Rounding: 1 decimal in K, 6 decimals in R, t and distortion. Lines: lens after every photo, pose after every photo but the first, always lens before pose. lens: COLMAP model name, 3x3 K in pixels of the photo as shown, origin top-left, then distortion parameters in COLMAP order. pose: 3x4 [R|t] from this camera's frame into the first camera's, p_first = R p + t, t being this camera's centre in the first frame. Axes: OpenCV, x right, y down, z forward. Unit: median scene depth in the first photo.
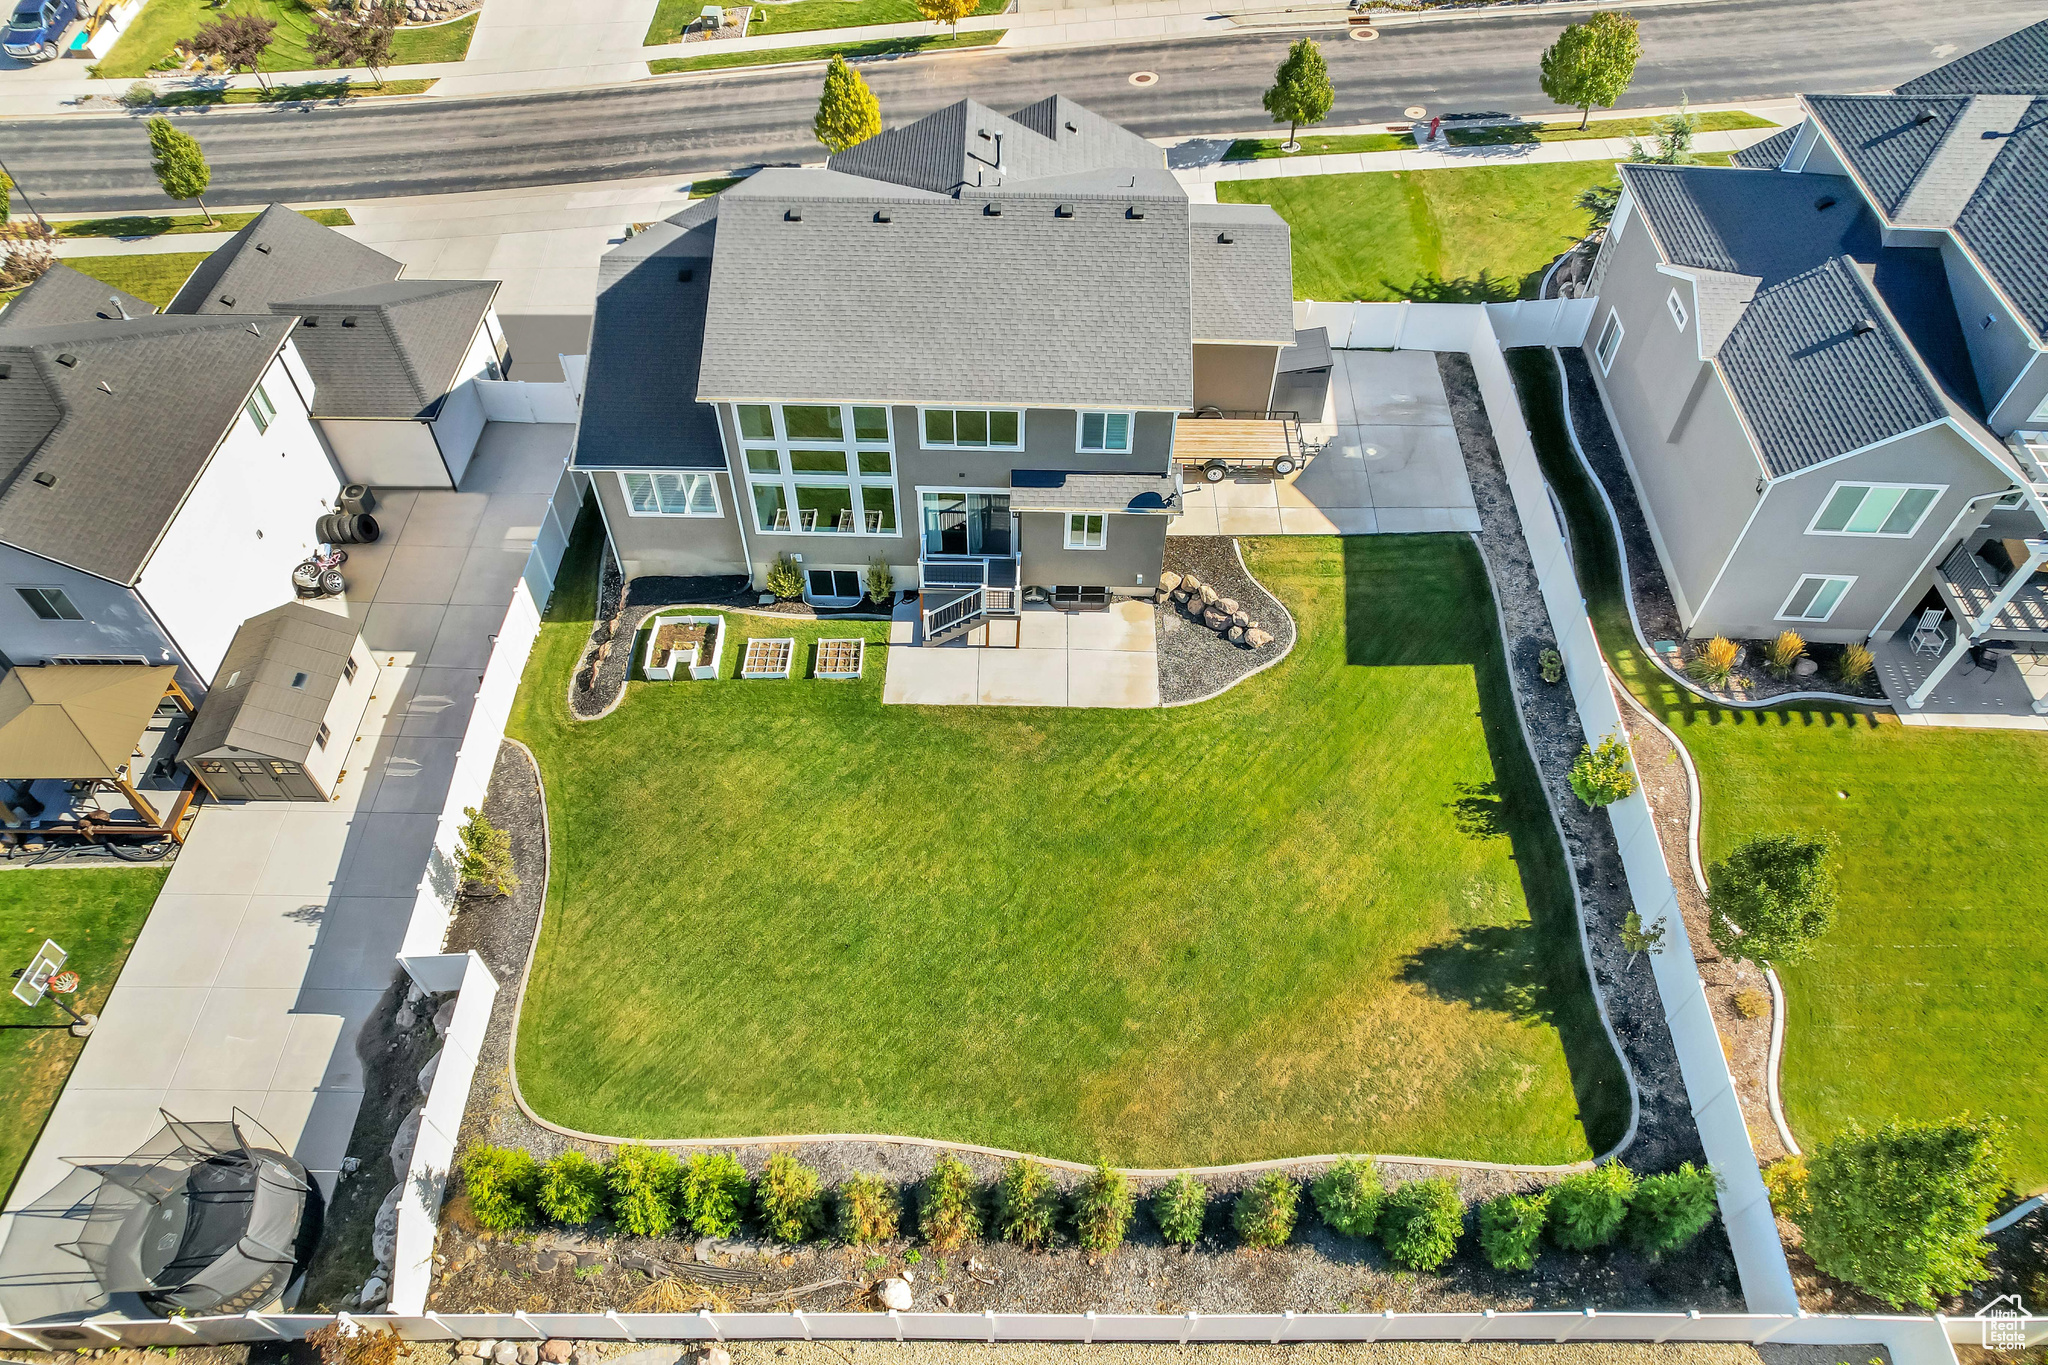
lens RADIAL K [[1327.3, 0, 1033.6], [0, 1327.3, 679.7], [0, 0, 1]] dist [-0.076955, 0.072443]
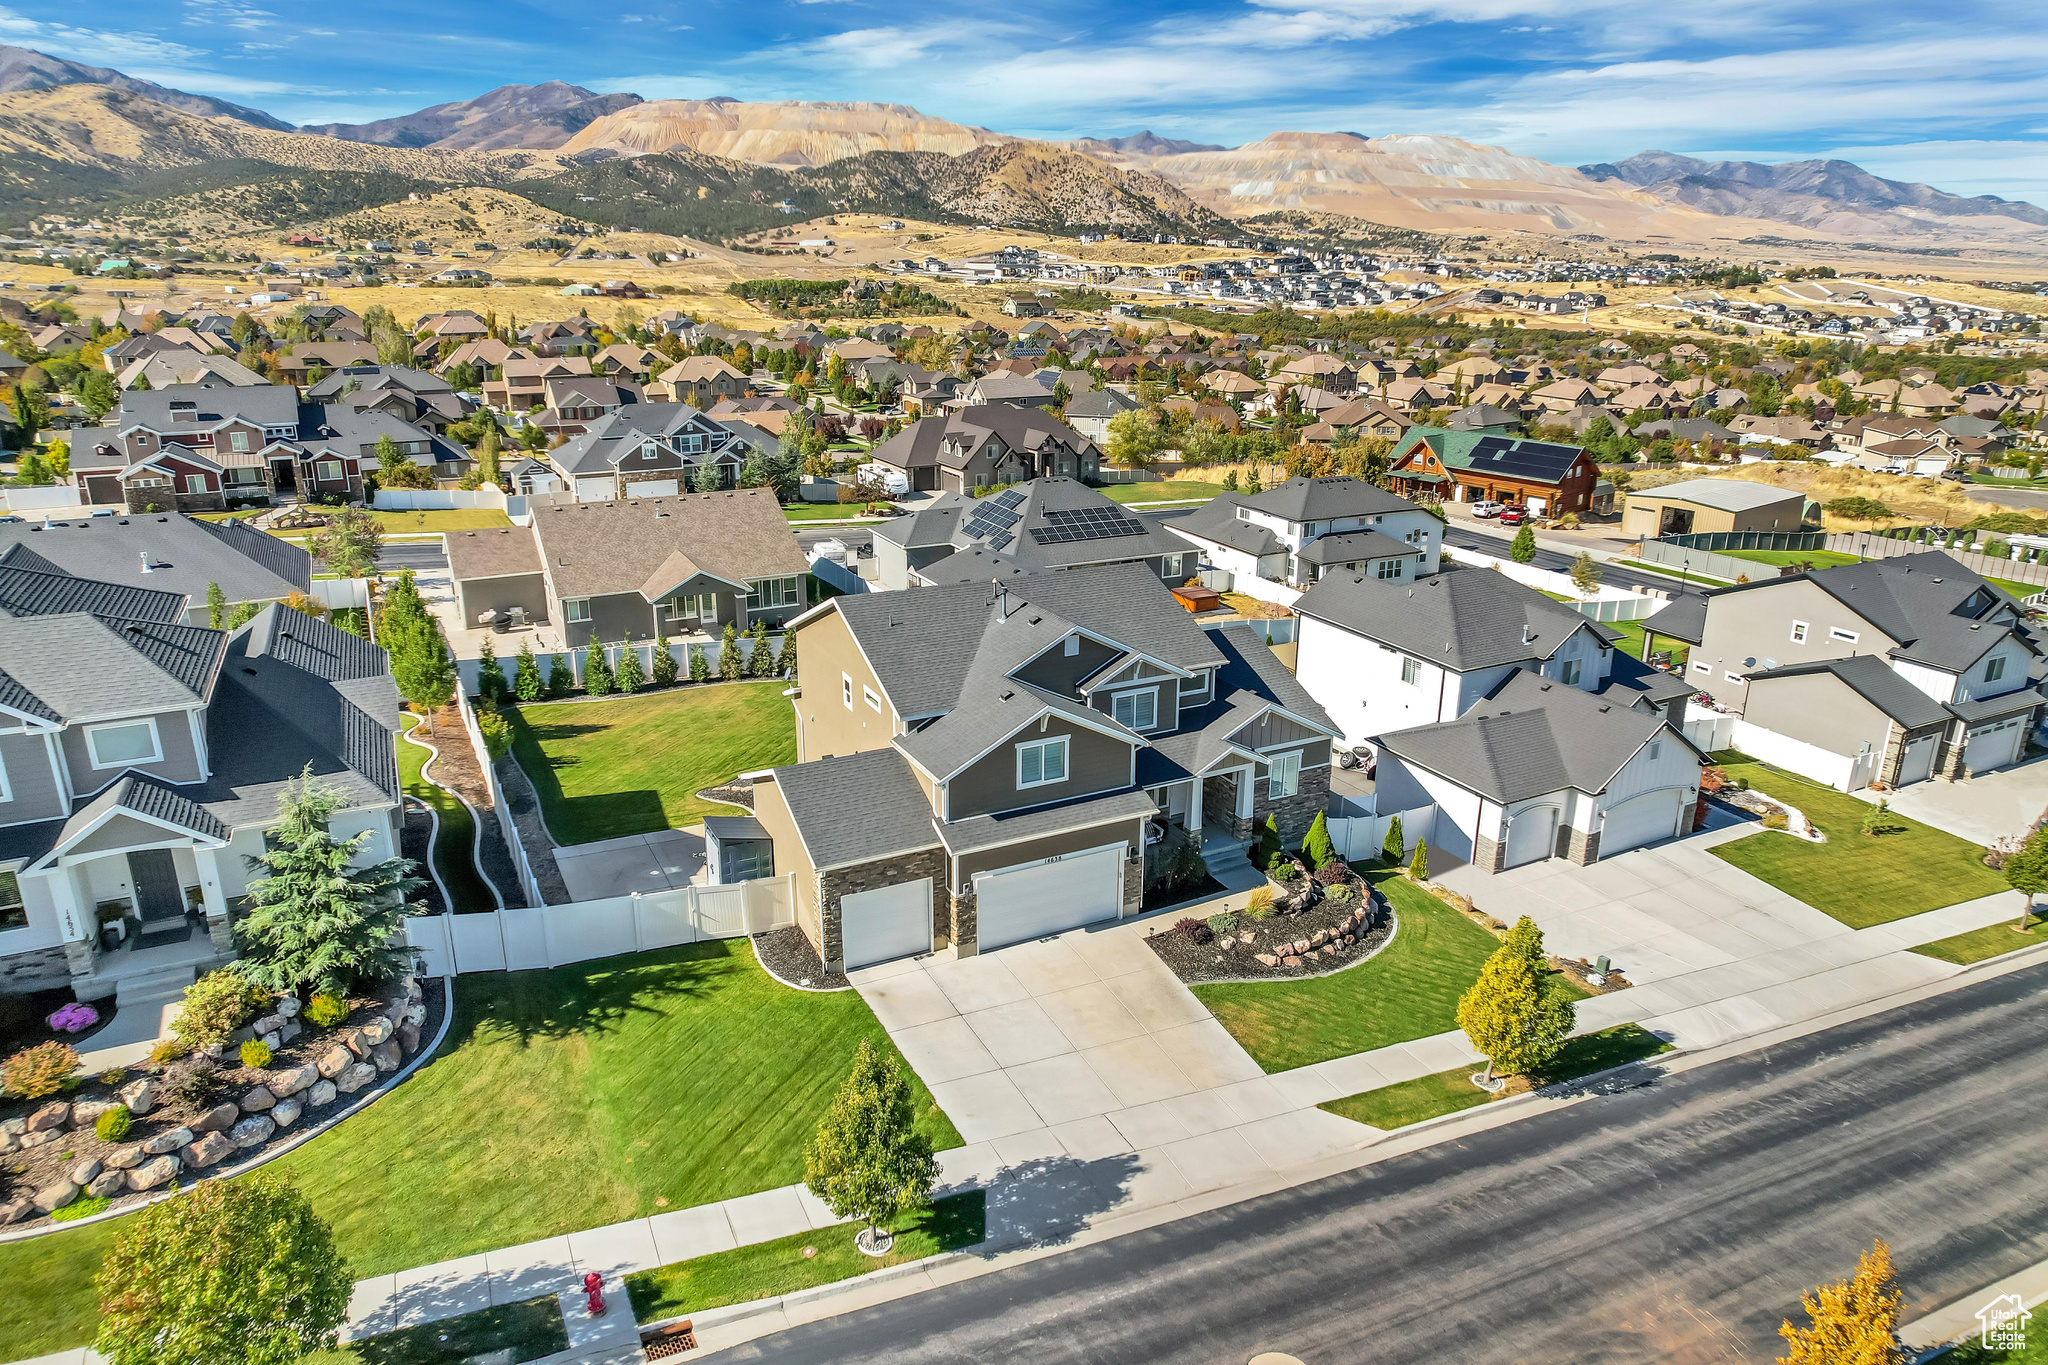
lens RADIAL K [[1325.4, 0, 1033.6], [0, 1325.4, 679.9], [0, 0, 1]] dist [-0.077806, 0.074371]
pose [[-0.879532, 0.130931, -0.457472, 0.521900], [-0.376768, 0.395586, 0.837590, -1.423716], [0.290636, 0.909048, -0.298600, 1.457255]]
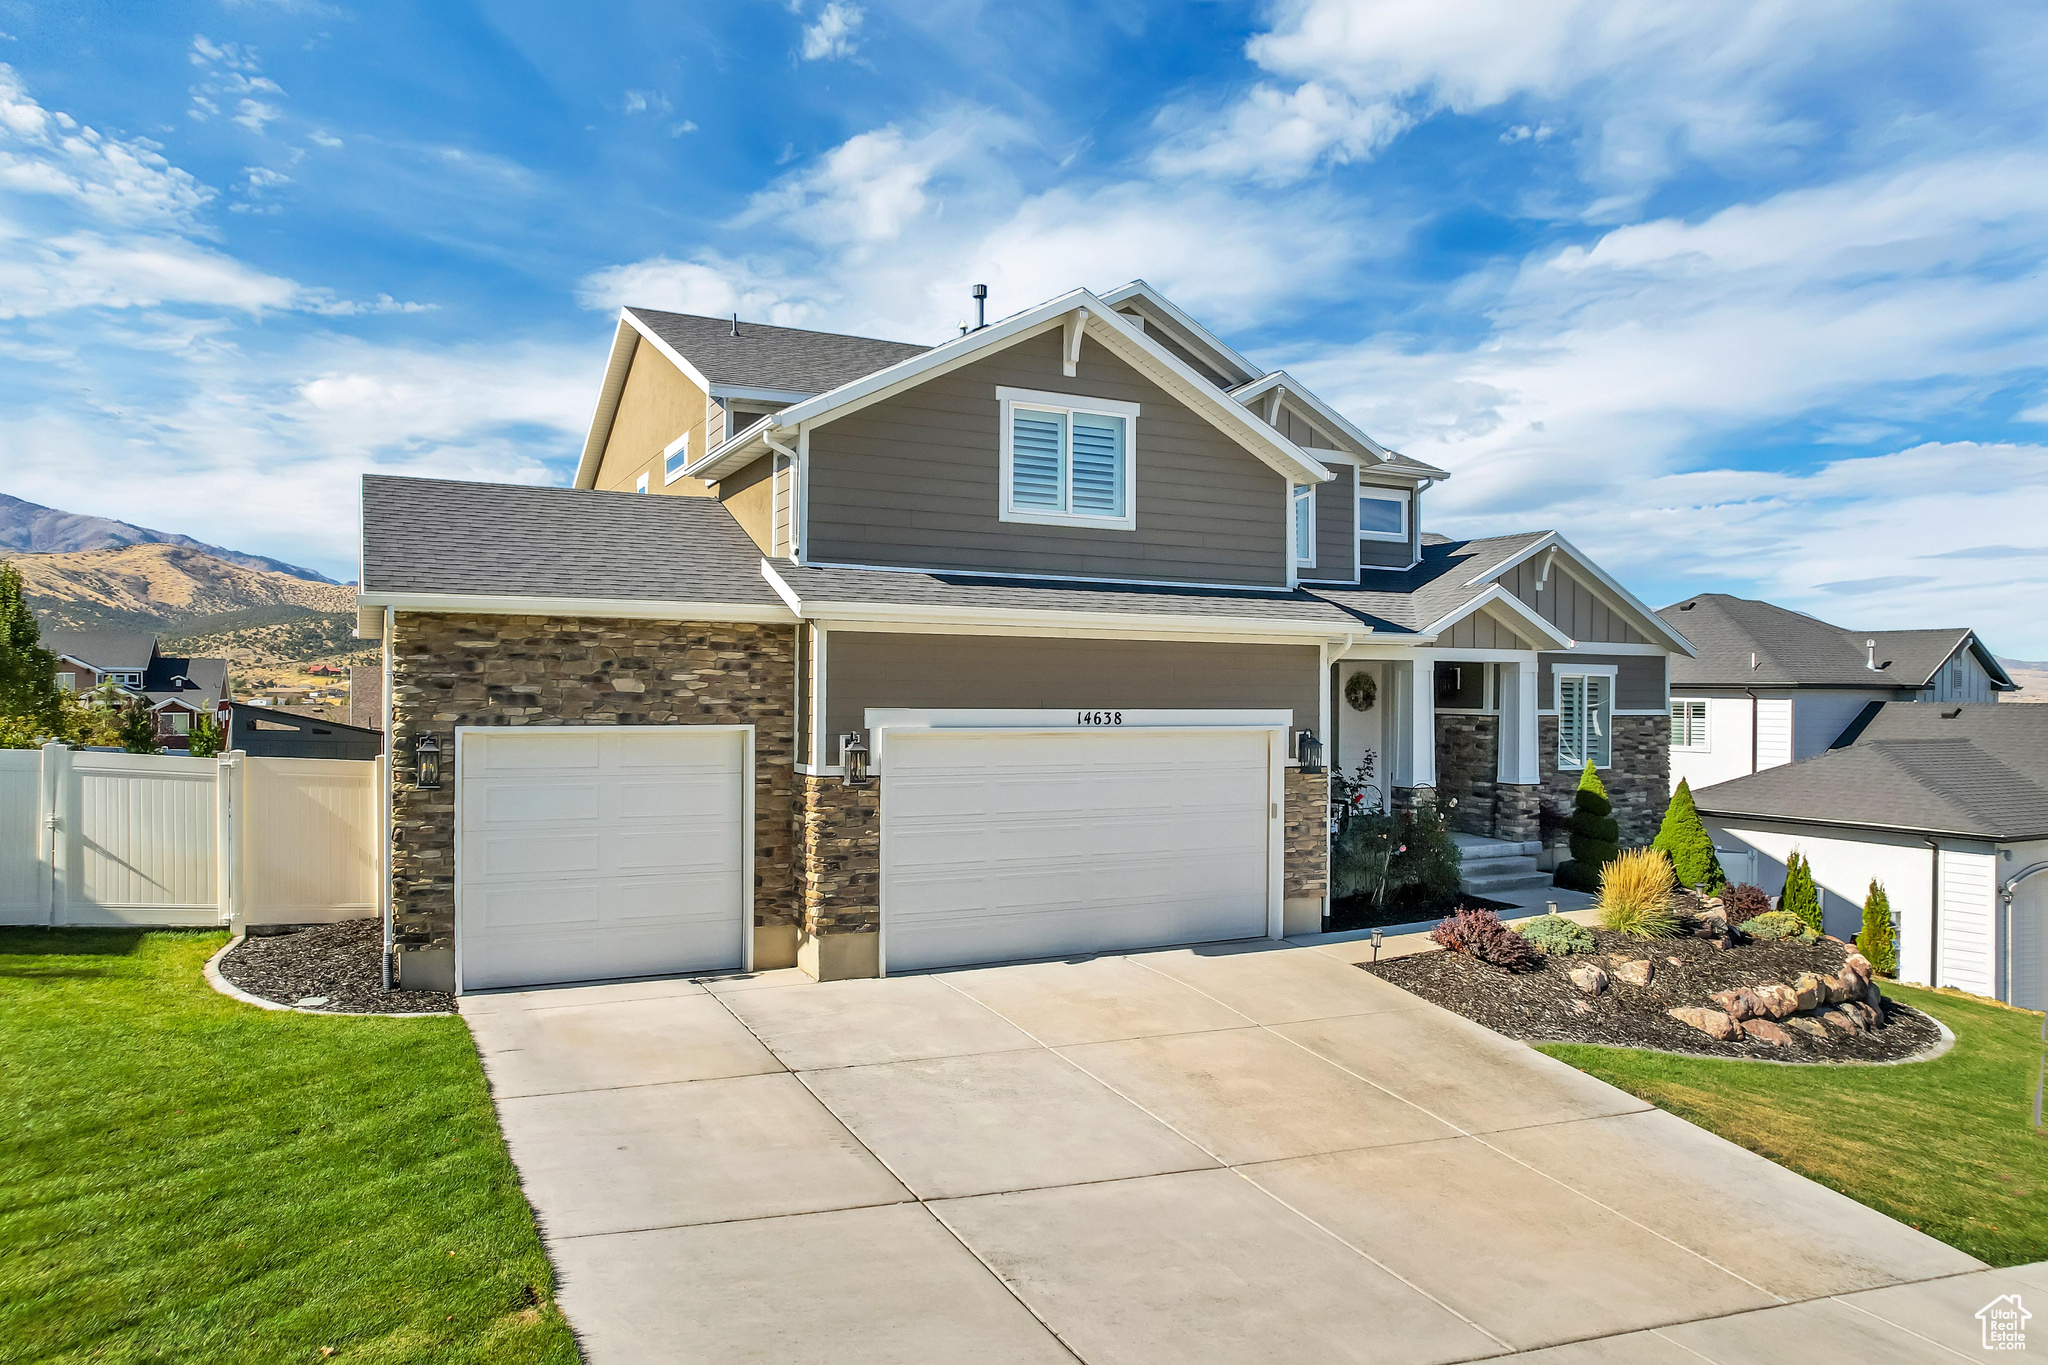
lens RADIAL K [[1343.3, 0, 1034.6], [0, 1343.3, 695.2], [0, 0, 1]] dist [-0.086390, 0.085175]
pose [[-0.879741, -0.018019, -0.475112, 0.230207], [-0.375742, 0.638653, 0.671521, -0.709798], [0.291331, 0.769284, -0.568619, 1.488634]]
